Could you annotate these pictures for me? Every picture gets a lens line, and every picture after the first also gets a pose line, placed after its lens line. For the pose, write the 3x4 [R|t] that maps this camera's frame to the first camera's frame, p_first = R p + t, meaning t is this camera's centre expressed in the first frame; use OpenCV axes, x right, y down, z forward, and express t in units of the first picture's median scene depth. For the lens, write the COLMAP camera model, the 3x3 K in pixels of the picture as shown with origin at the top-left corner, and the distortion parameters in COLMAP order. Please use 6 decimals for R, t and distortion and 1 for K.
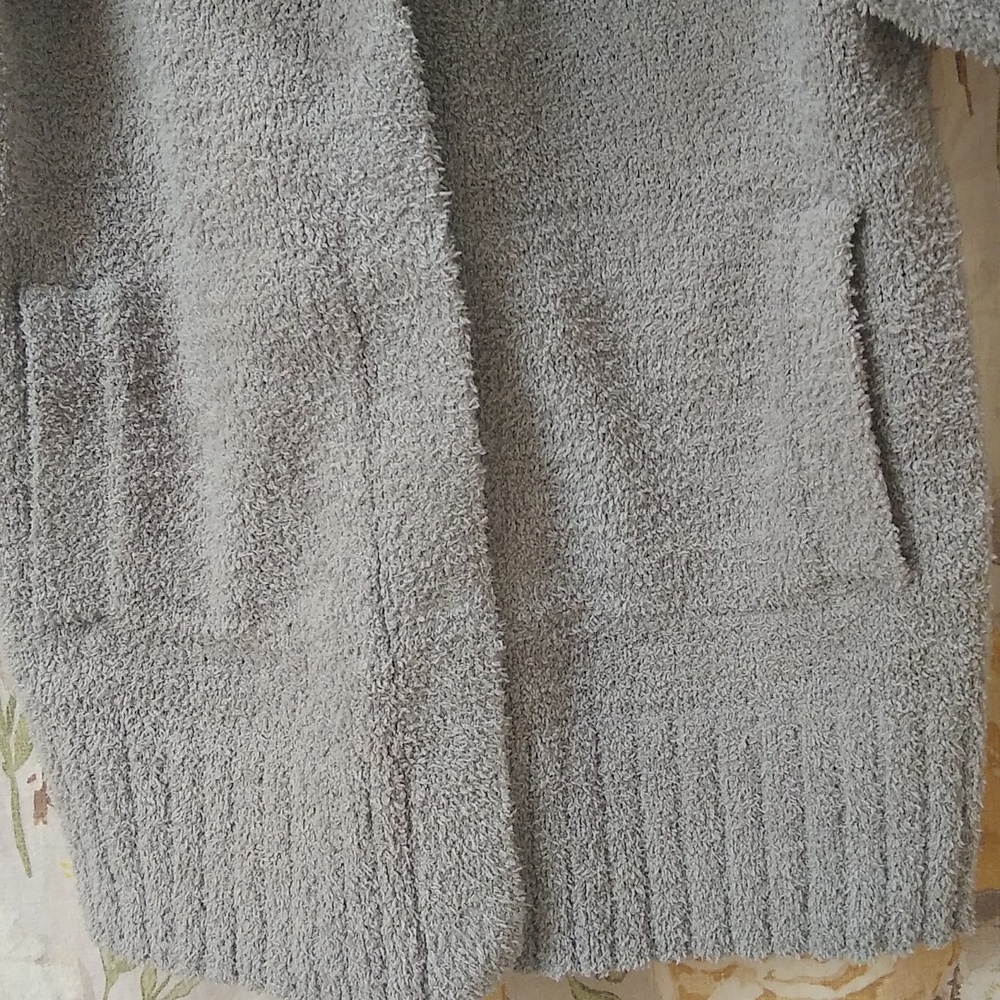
lens RADIAL K [[1553.8, 0, 500.0], [0, 1553.8, 500.0], [0, 0, 1]] dist [0.244147, -1.213597]
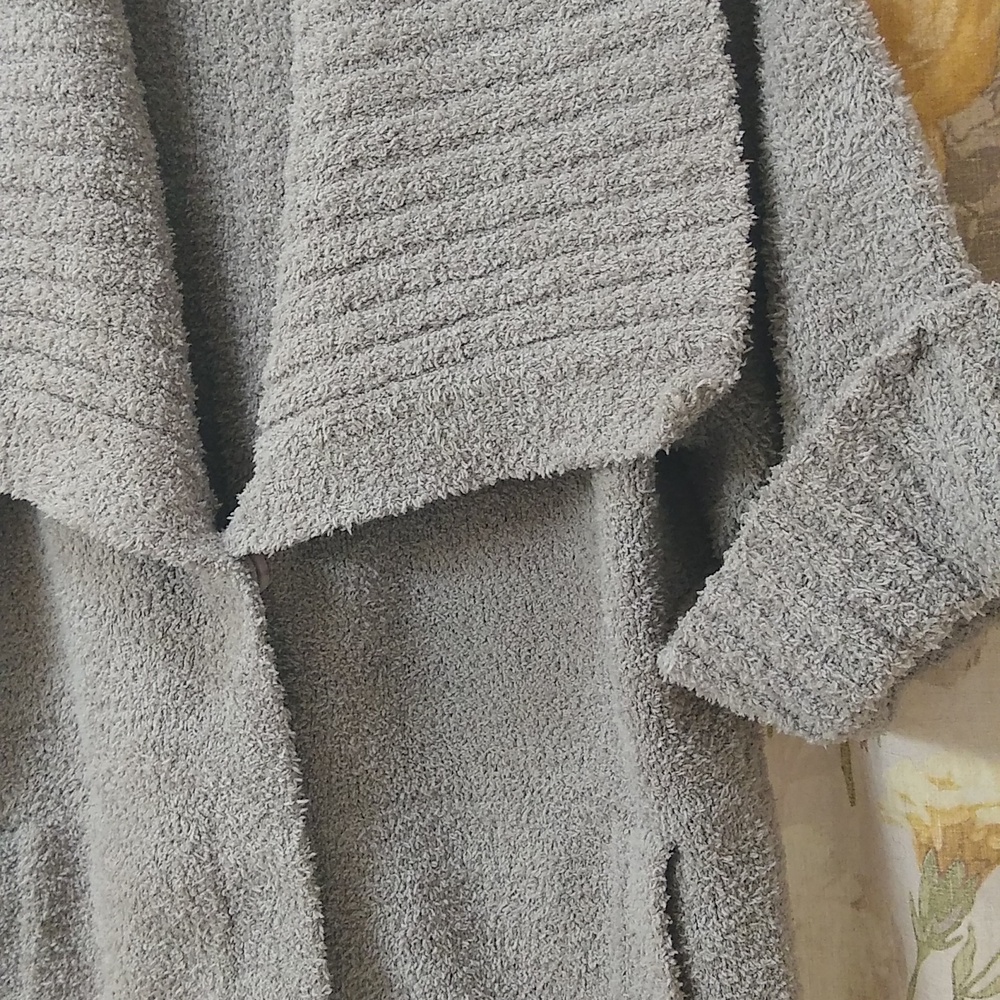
lens RADIAL K [[1553.8, 0, 500.0], [0, 1553.8, 500.0], [0, 0, 1]] dist [0.244147, -1.213597]
pose [[0.994985, 0.026459, -0.096460, 0.194388], [-0.039203, 0.990379, -0.132712, -0.252999], [0.092020, 0.135828, 0.986450, -0.095348]]
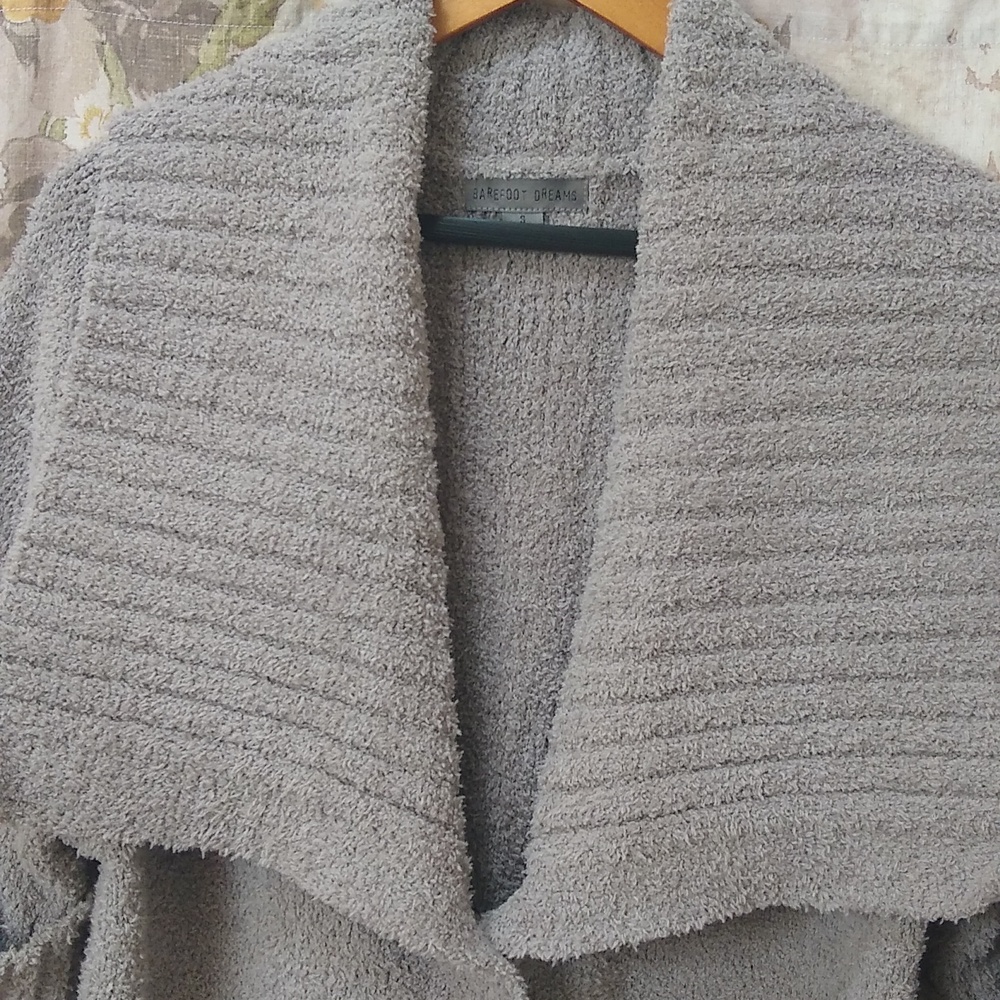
lens RADIAL K [[1553.8, 0, 500.0], [0, 1553.8, 500.0], [0, 0, 1]] dist [0.244147, -1.213597]
pose [[0.977713, 0.137789, 0.158402, -0.269831], [-0.106505, 0.975723, -0.191365, -0.434160], [-0.180925, 0.170229, 0.968653, -0.170725]]
